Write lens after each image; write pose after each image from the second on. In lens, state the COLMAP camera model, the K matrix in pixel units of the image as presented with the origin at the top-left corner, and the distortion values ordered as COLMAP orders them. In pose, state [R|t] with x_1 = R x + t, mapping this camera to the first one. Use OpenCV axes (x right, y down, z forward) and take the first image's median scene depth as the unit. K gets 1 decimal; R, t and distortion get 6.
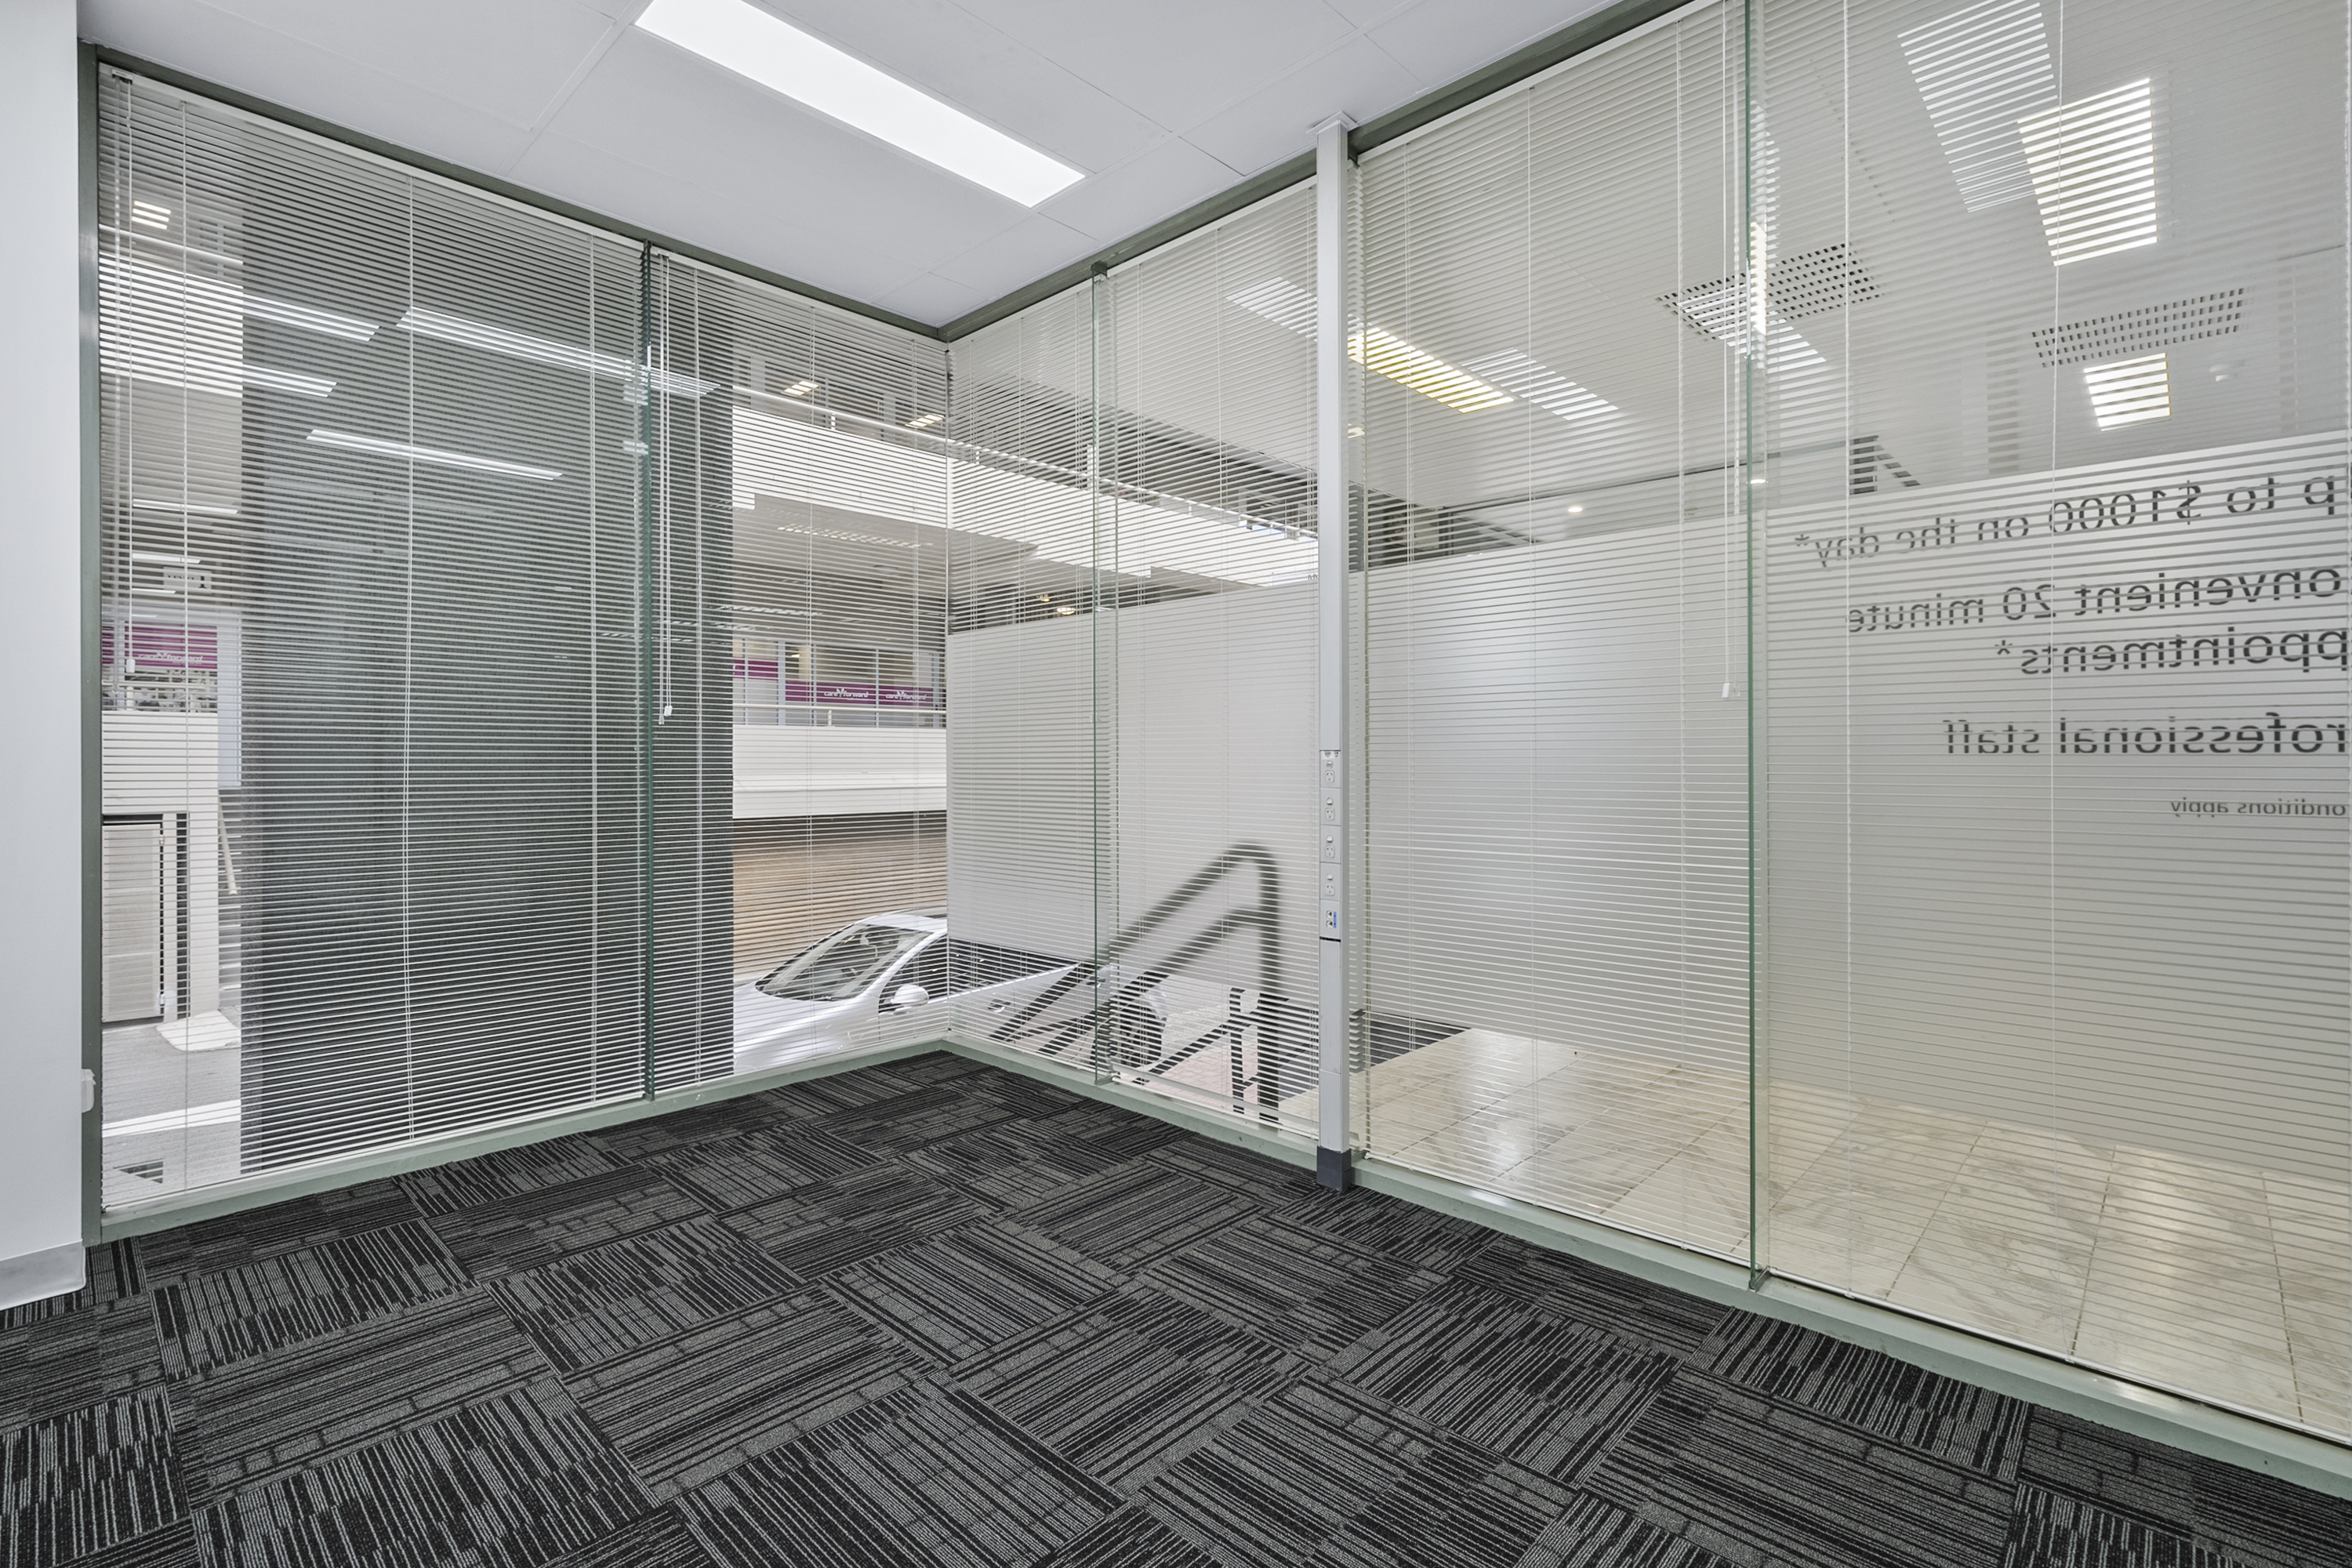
lens RADIAL K [[1071.6, 0, 1177.0], [0, 1071.6, 773.4], [0, 0, 1]] dist [-0.002301, -0.000648]
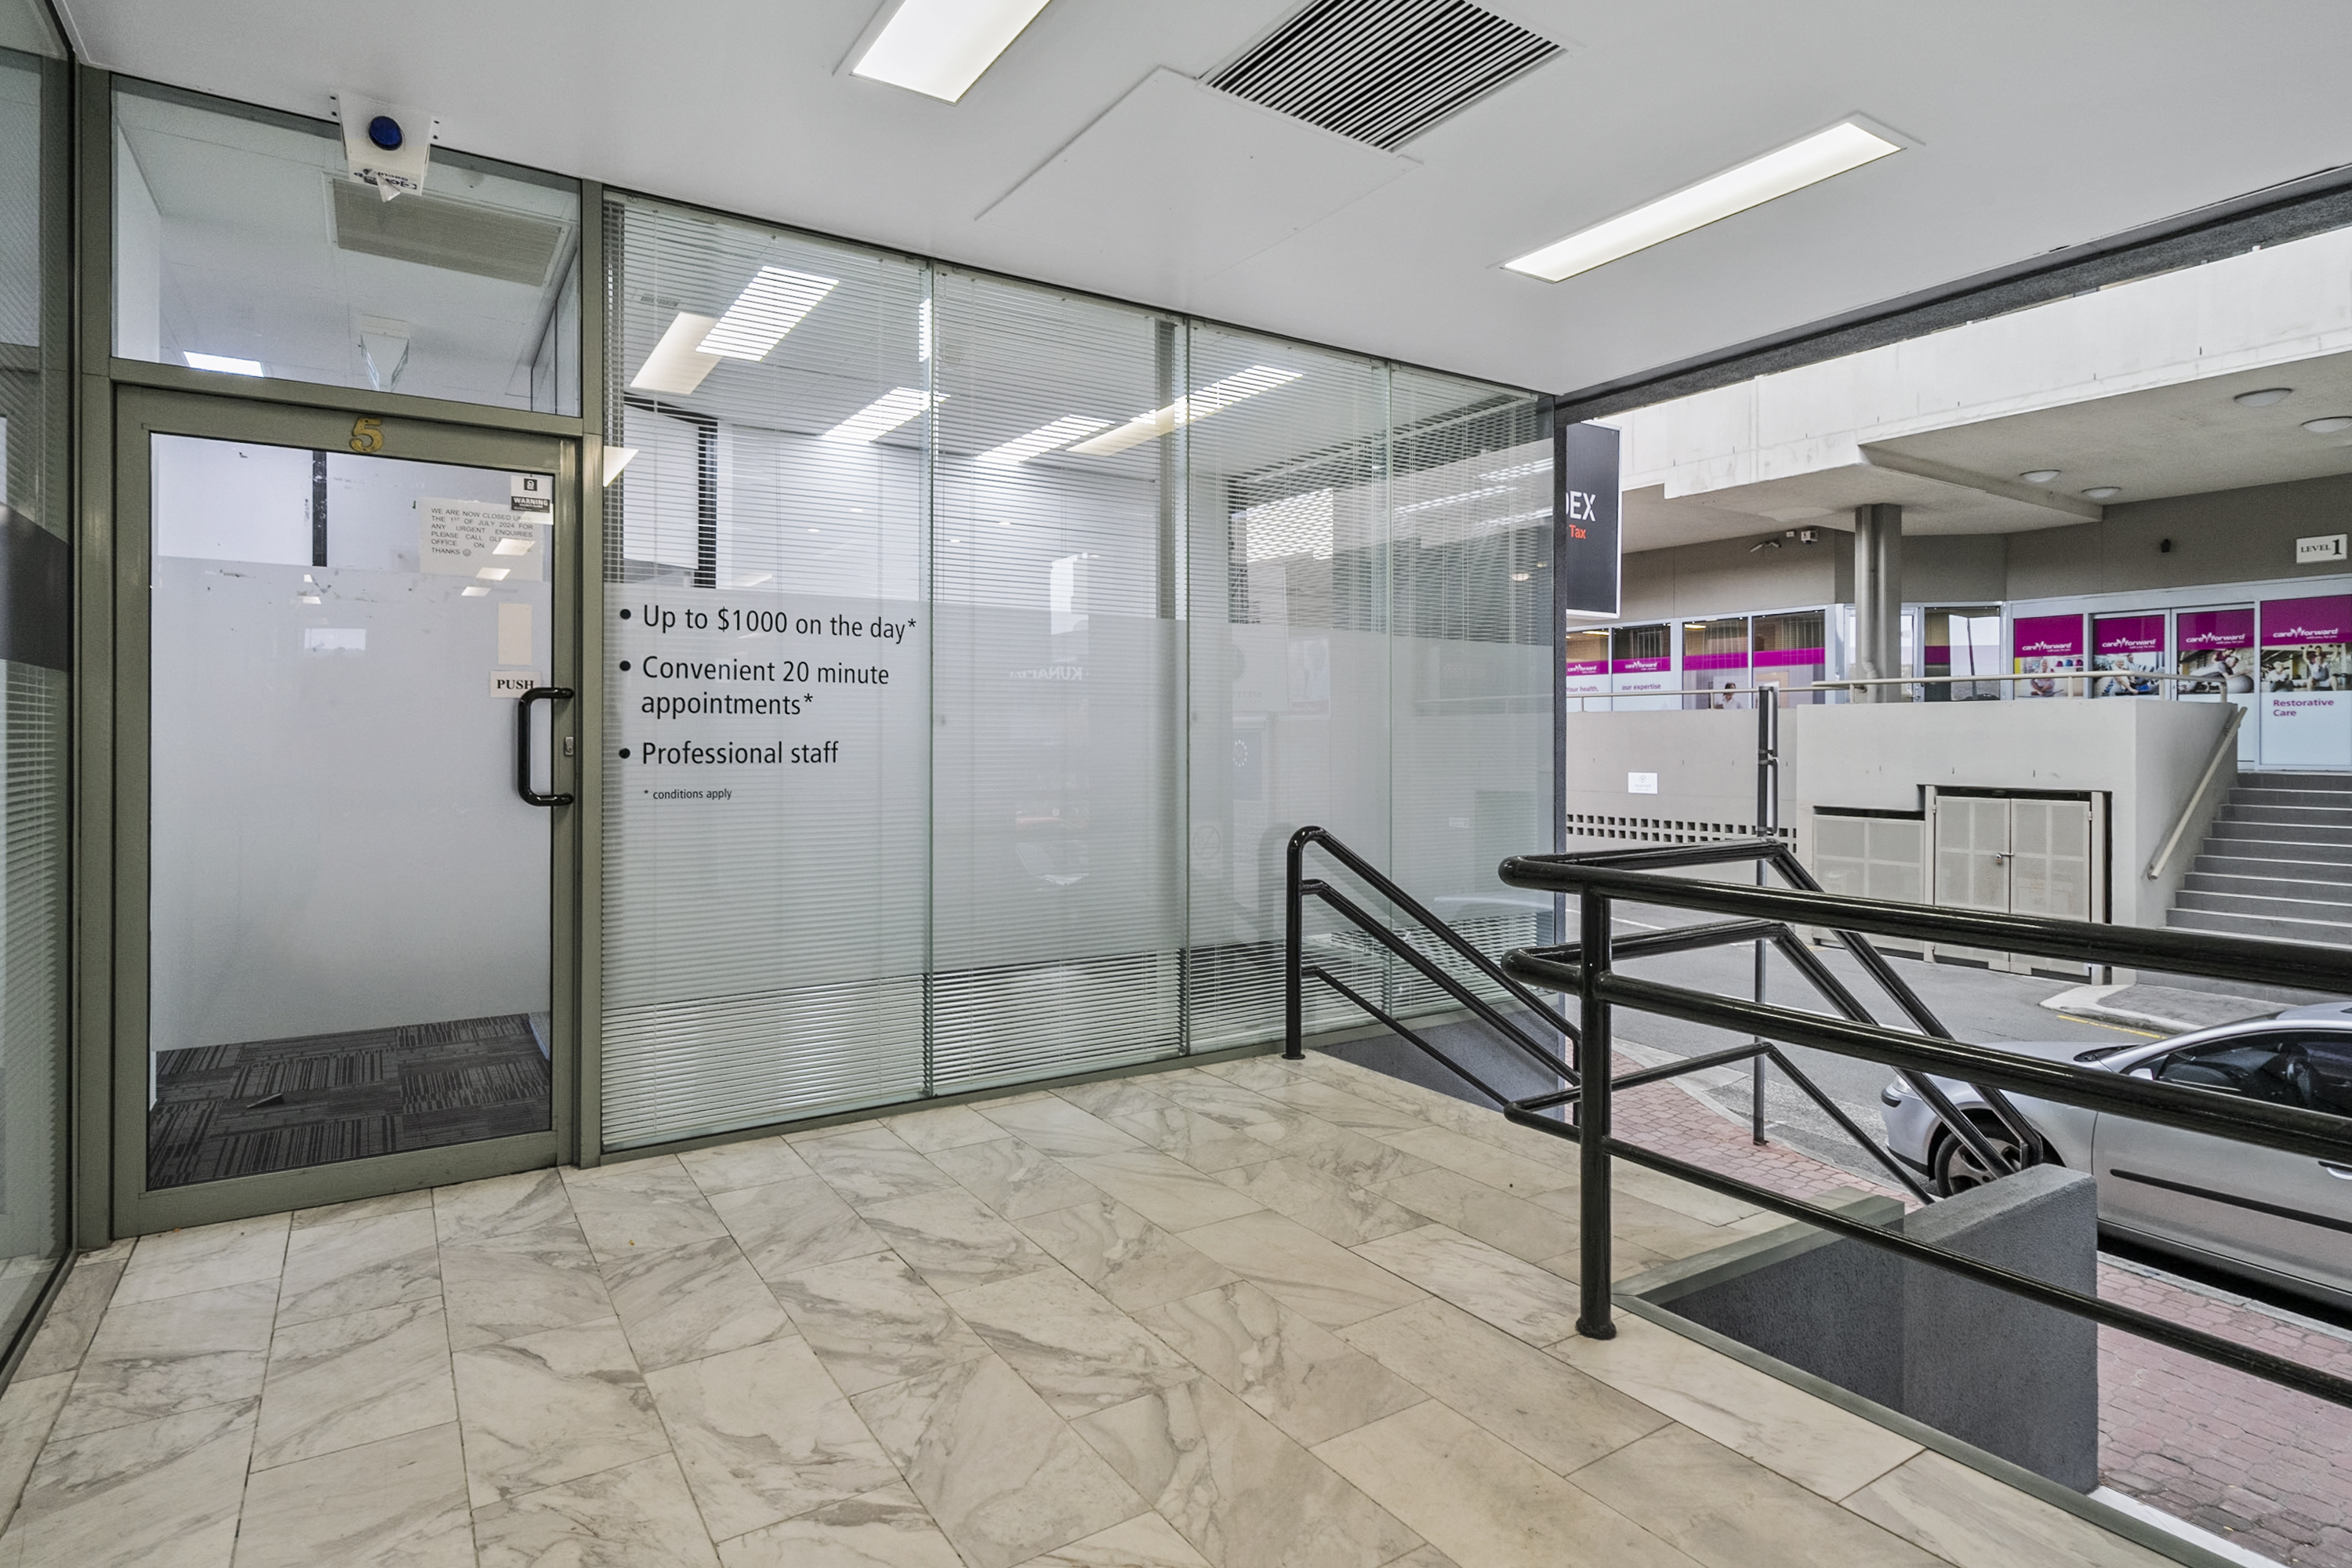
lens RADIAL K [[1238.3, 0, 1174.8], [0, 1238.3, 766.8], [0, 0, 1]] dist [-0.000811, -0.000052]
pose [[-0.248832, 0.010842, -0.968486, 0.494771], [-0.003999, 0.999917, 0.012222, 0.000071], [0.968538, 0.006914, -0.248768, 0.408254]]
